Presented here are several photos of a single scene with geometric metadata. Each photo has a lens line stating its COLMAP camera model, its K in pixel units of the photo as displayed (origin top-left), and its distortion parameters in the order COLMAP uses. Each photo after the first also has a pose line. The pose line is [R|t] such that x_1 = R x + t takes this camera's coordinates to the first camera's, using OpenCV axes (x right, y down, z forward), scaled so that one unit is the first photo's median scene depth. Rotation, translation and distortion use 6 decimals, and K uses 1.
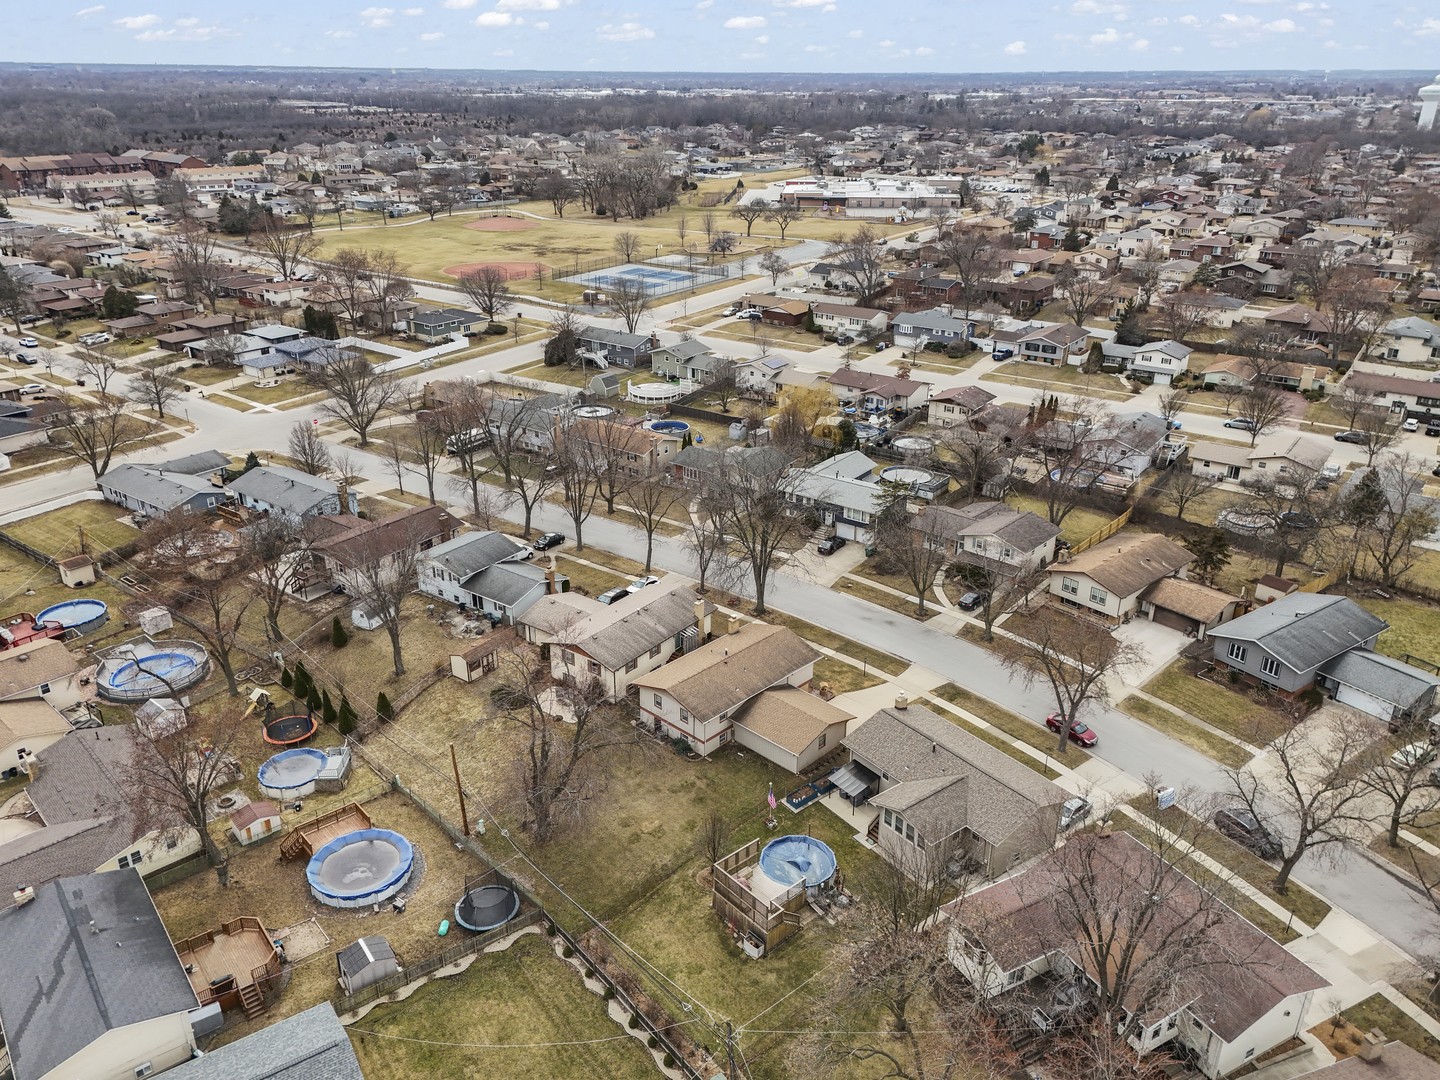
lens RADIAL K [[1071.7, 0, 712.6], [0, 1071.7, 545.2], [0, 0, 1]] dist [0.079564, -0.074201]
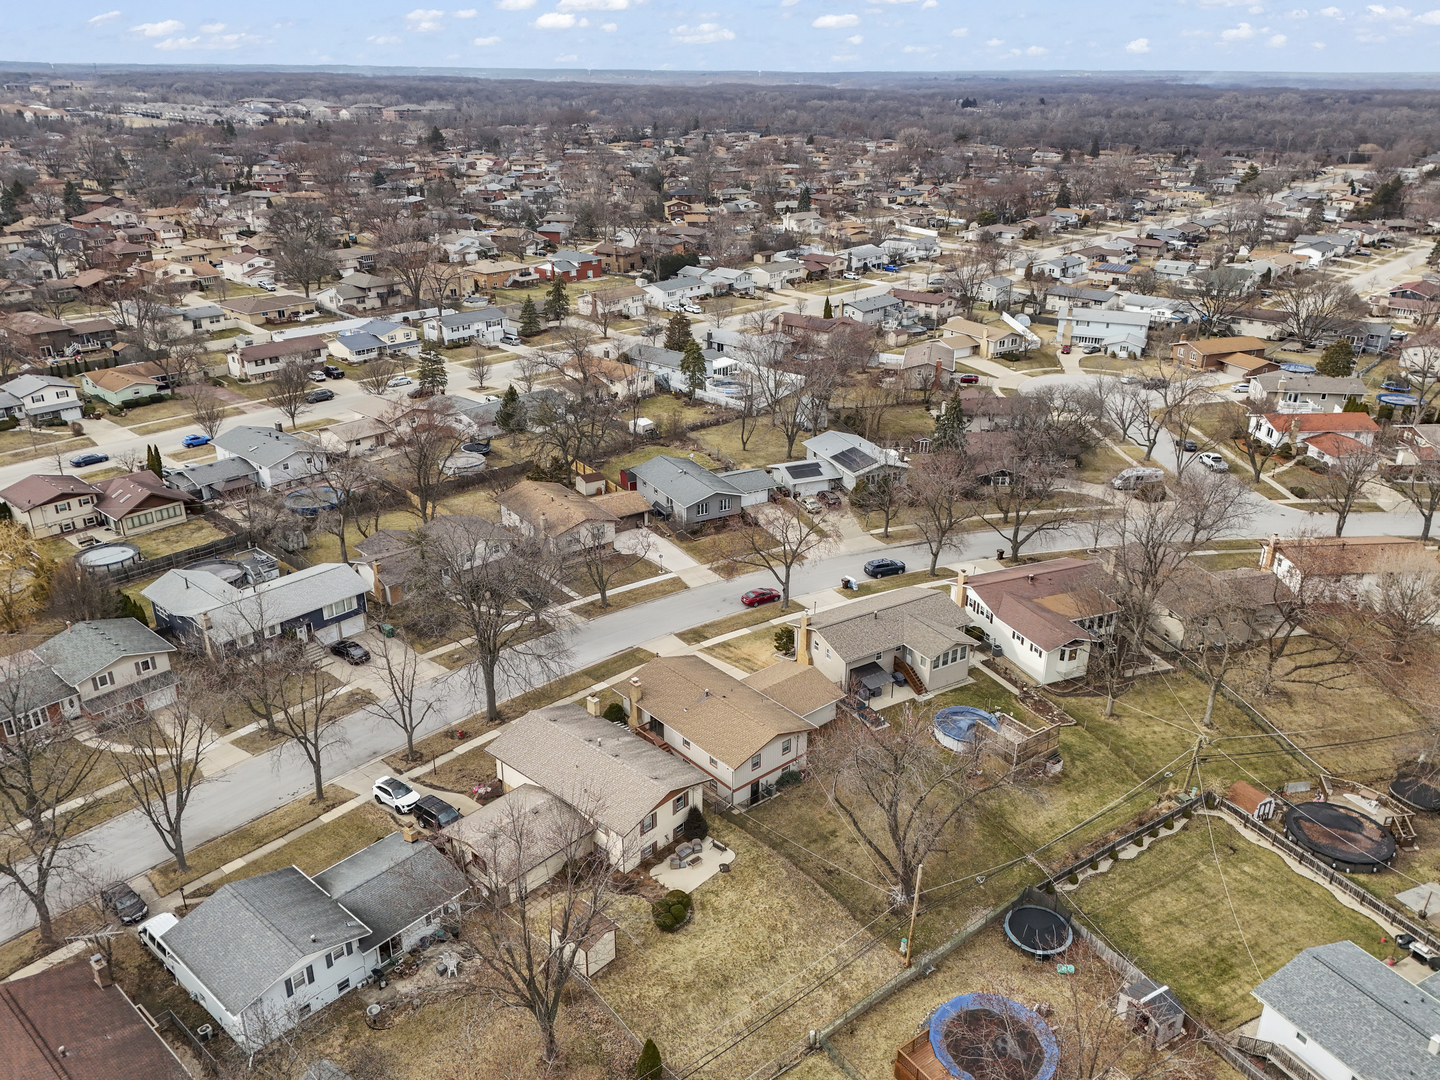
lens RADIAL K [[1071.7, 0, 712.6], [0, 1071.7, 545.2], [0, 0, 1]] dist [0.079564, -0.074201]
pose [[0.096541, -0.402529, 0.910302, -0.396933], [0.394475, 0.855153, 0.336307, -0.163275], [-0.913821, 0.326624, 0.241345, 0.370032]]
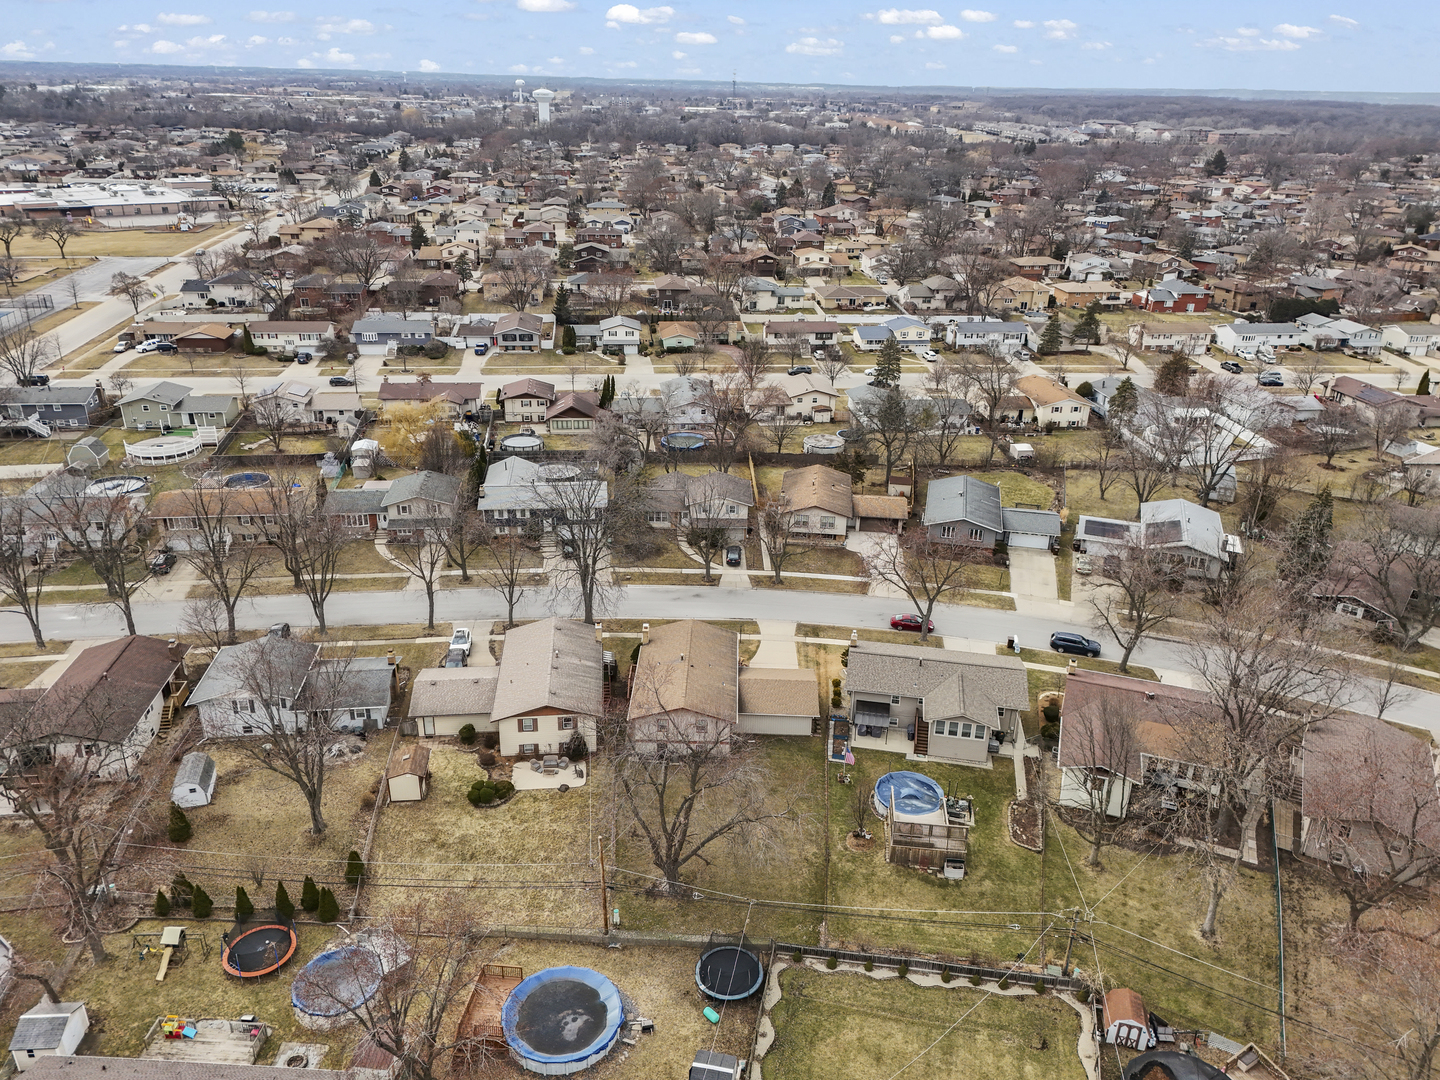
lens RADIAL K [[1047.9, 0, 726.2], [0, 1047.9, 538.2], [0, 0, 1]] dist [0.067284, -0.057085]
pose [[0.730891, -0.259688, 0.631158, -0.277628], [0.256449, 0.961511, 0.098639, -0.047549], [-0.632481, 0.089765, 0.769357, 0.106327]]
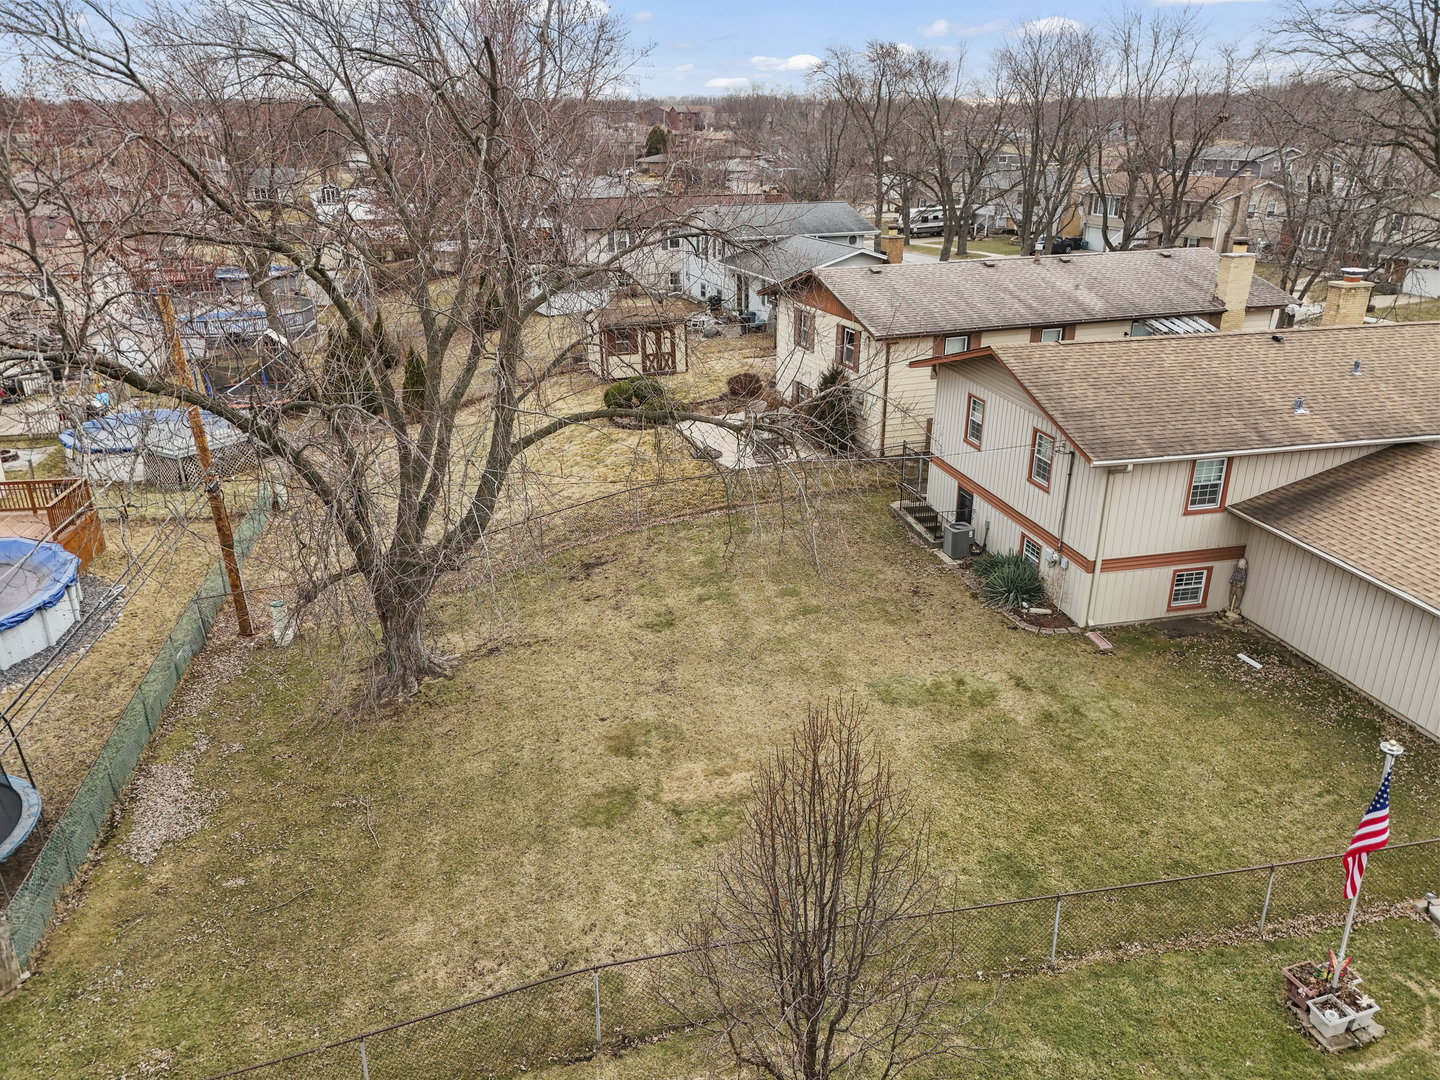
lens RADIAL K [[1071.7, 0, 712.6], [0, 1071.7, 545.2], [0, 0, 1]] dist [0.079564, -0.074201]
pose [[0.840392, 0.201050, -0.503309, 0.020110], [-0.216755, 0.975828, 0.027877, 0.090730], [0.496748, 0.085667, 0.863657, 0.354315]]
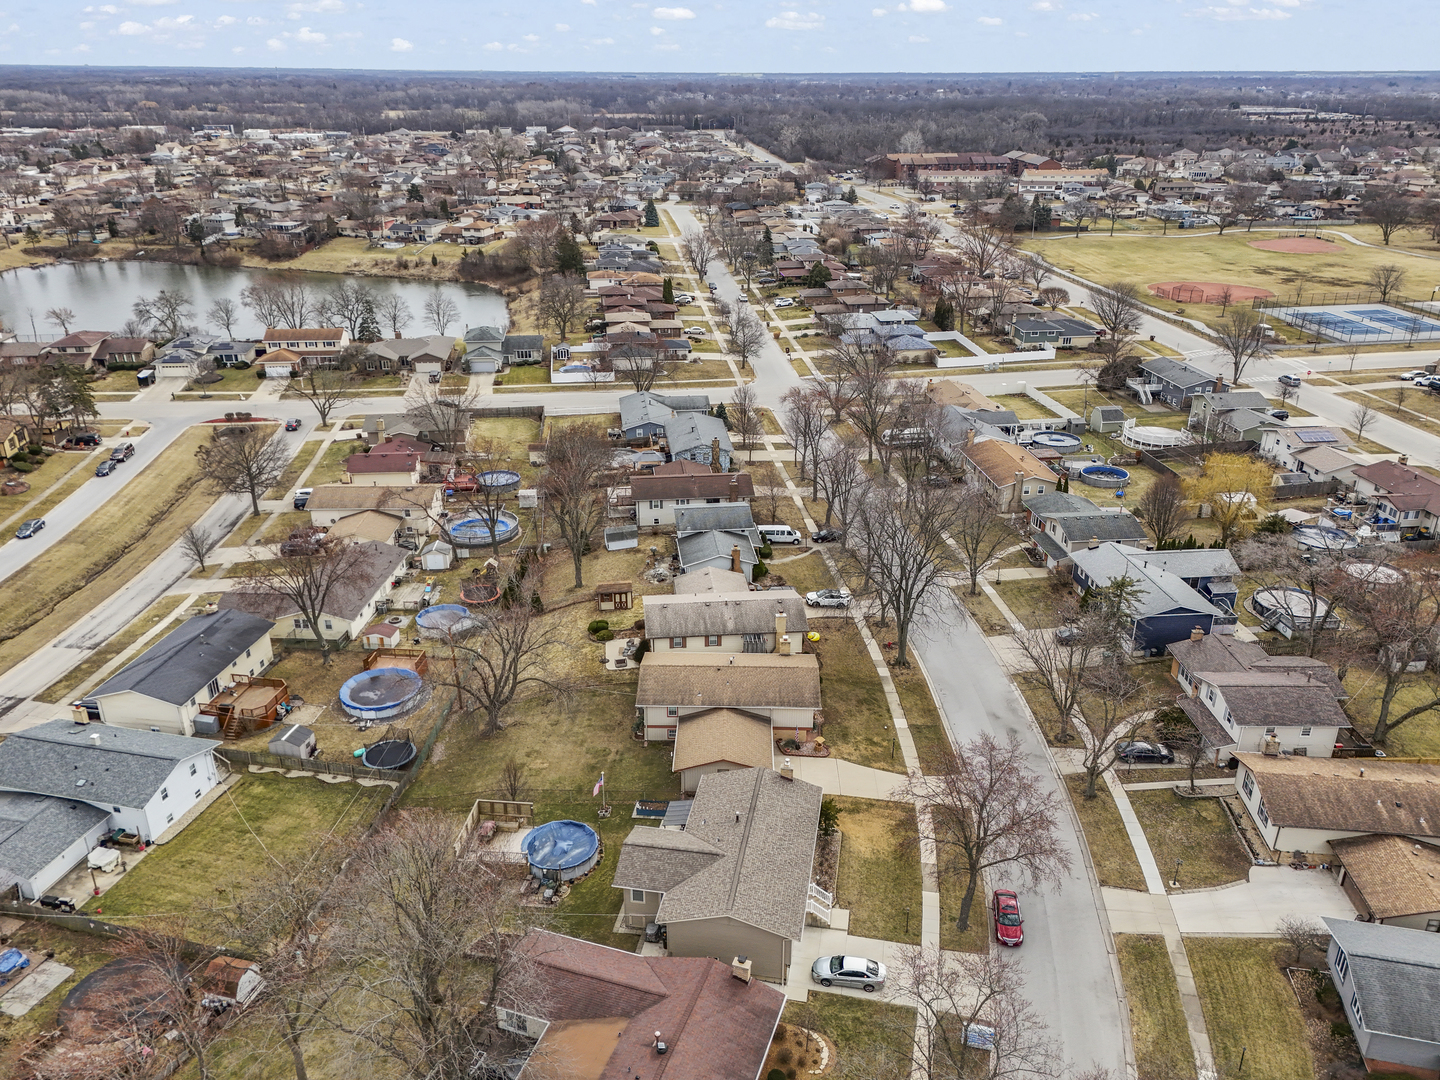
lens RADIAL K [[1071.7, 0, 712.6], [0, 1071.7, 545.2], [0, 0, 1]] dist [0.079564, -0.074201]
pose [[0.683326, 0.290915, -0.669652, 0.319788], [-0.294124, 0.949157, 0.112210, -0.054474], [0.668249, 0.120285, 0.734149, 0.128422]]
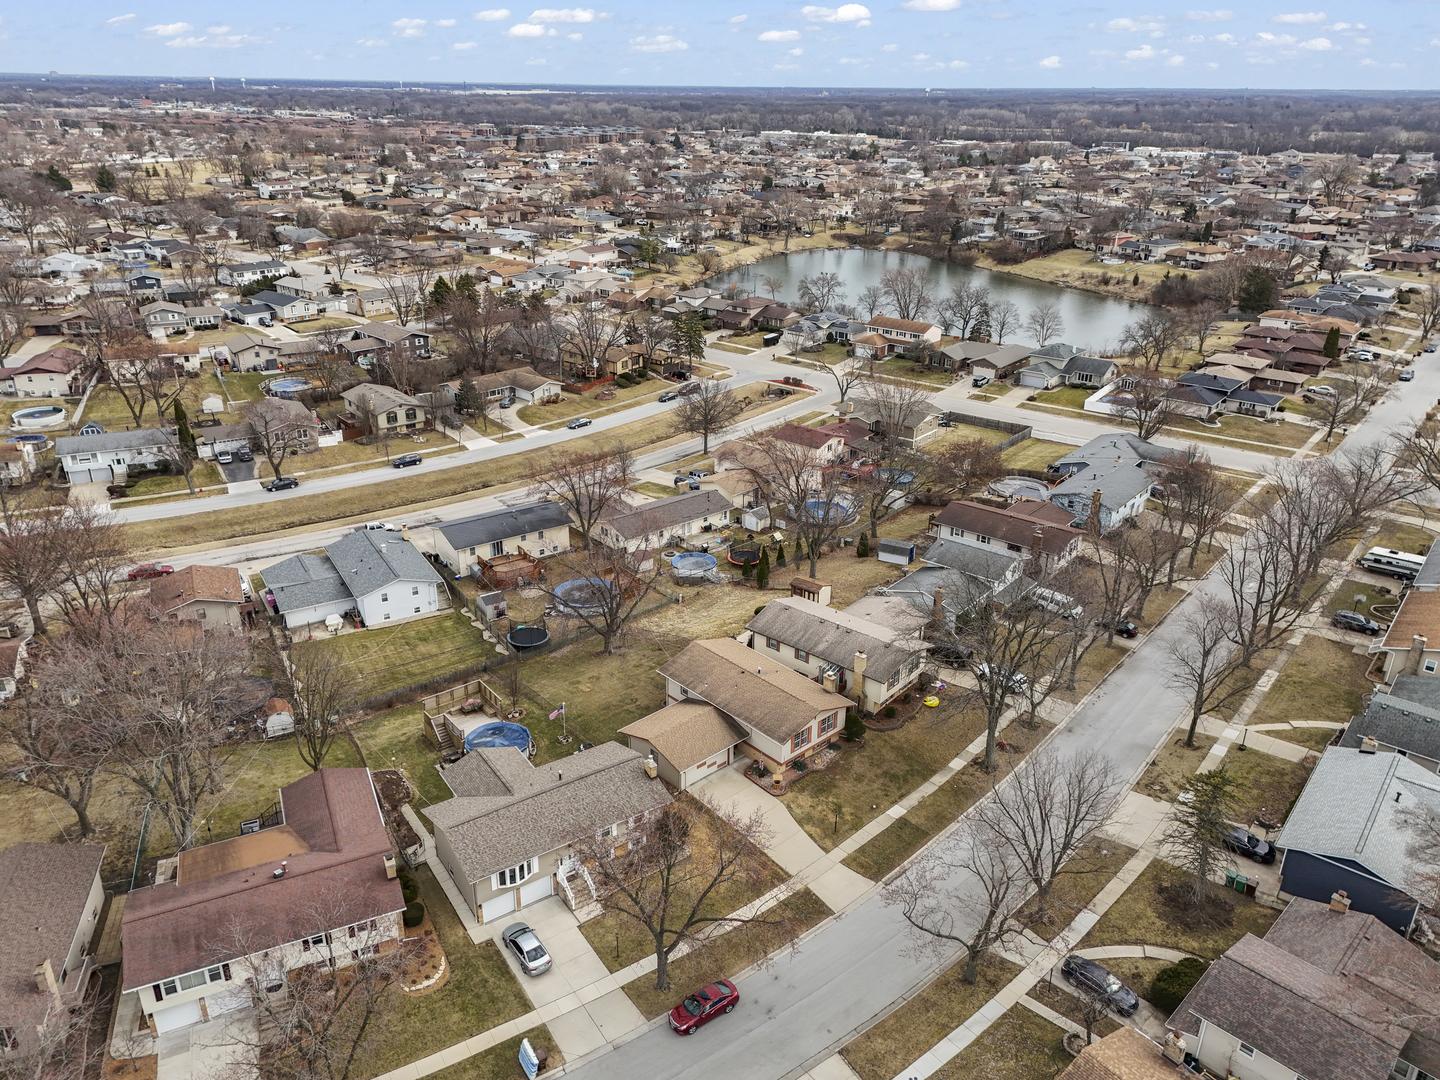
lens RADIAL K [[1047.9, 0, 726.2], [0, 1047.9, 538.2], [0, 0, 1]] dist [0.067284, -0.057085]
pose [[-0.044184, 0.389343, -0.920033, 0.428031], [-0.412139, 0.831809, 0.371801, -0.173637], [0.910049, 0.395609, 0.123711, 0.410075]]
